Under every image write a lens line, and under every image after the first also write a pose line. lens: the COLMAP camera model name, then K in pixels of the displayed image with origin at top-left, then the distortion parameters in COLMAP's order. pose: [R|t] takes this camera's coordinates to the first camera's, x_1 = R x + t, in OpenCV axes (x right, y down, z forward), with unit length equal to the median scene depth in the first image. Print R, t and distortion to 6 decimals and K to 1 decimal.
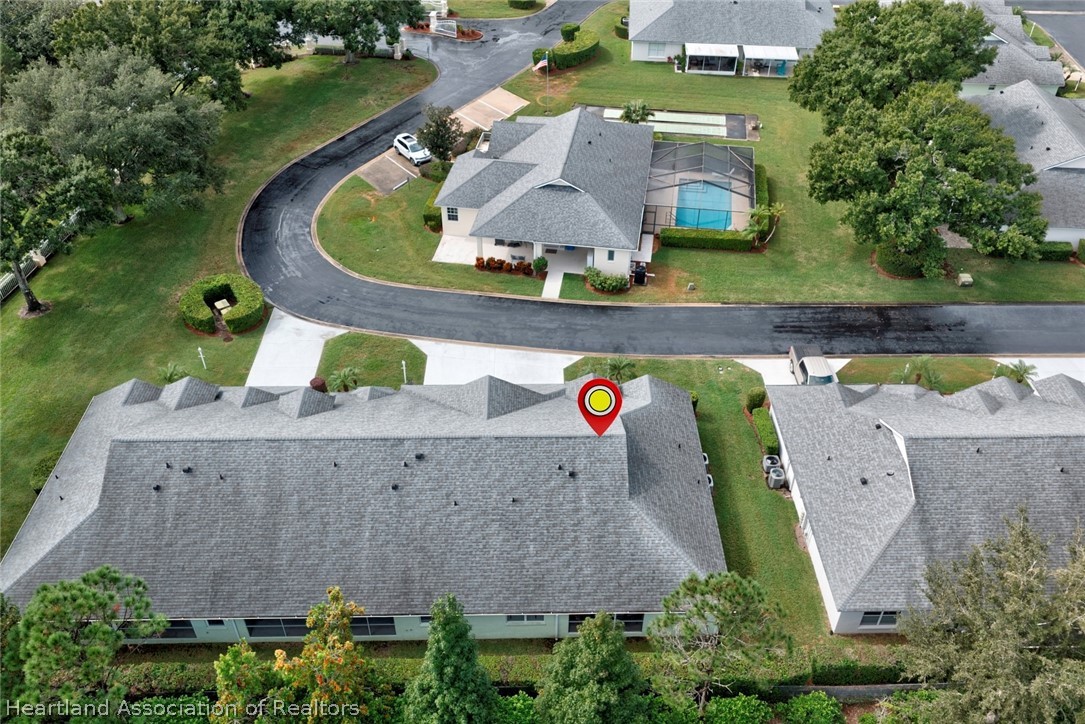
lens RADIAL K [[879.2, 0, 542.5], [0, 879.2, 362.0], [0, 0, 1]] dist [0.016532, 0.001978]
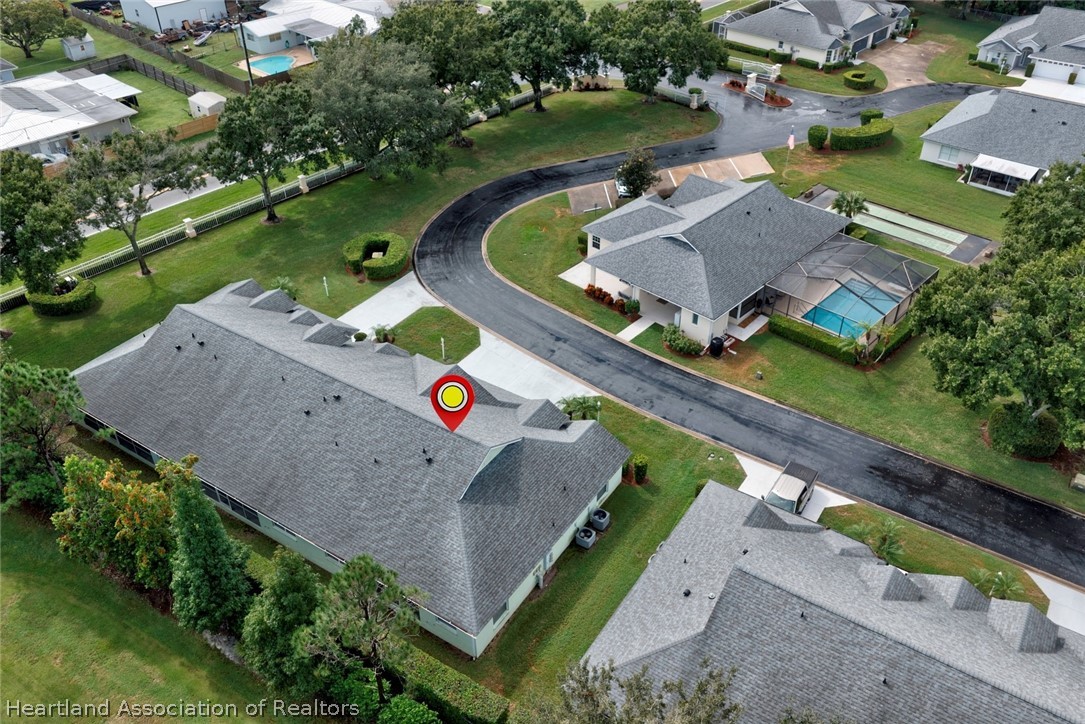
lens RADIAL K [[861.3, 0, 553.3], [0, 861.3, 358.5], [0, 0, 1]] dist [0.061798, -0.114145]
pose [[0.831166, 0.329226, -0.448078, 0.367388], [-0.355341, 0.934336, 0.027361, -0.045391], [0.427664, 0.136479, 0.893576, 0.057734]]
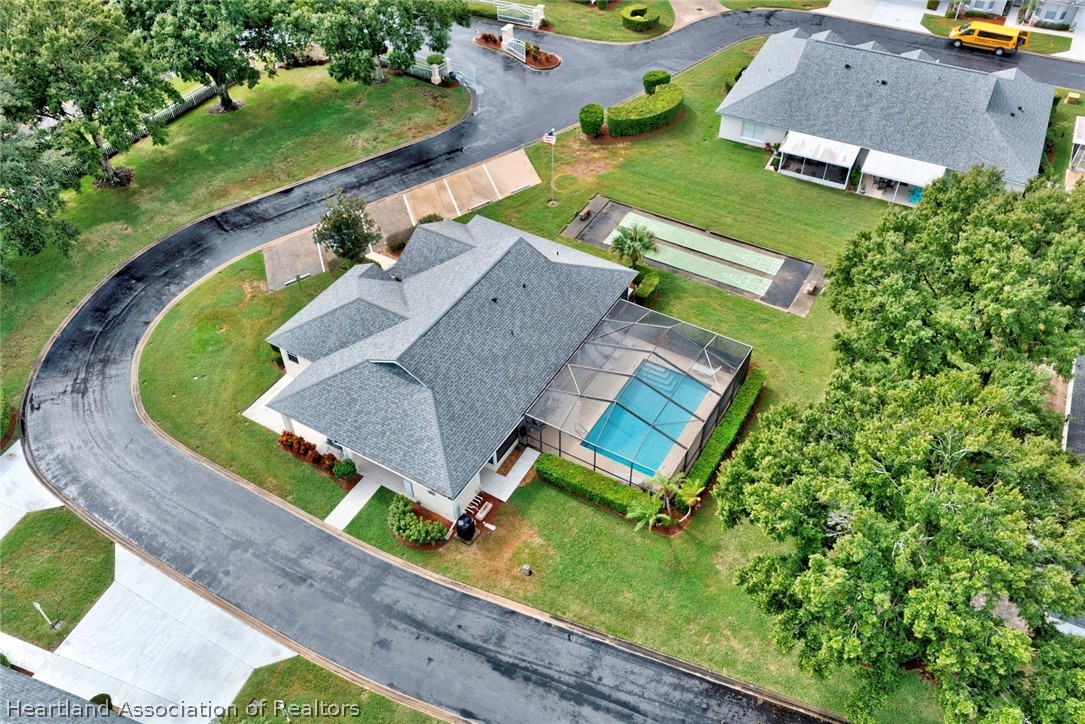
lens RADIAL K [[879.2, 0, 542.5], [0, 879.2, 362.0], [0, 0, 1]] dist [0.016532, 0.001978]
pose [[0.929816, 0.252094, -0.268126, 0.296011], [-0.230528, 0.966871, 0.109628, -0.291337], [0.286880, -0.040124, 0.957126, 0.338251]]
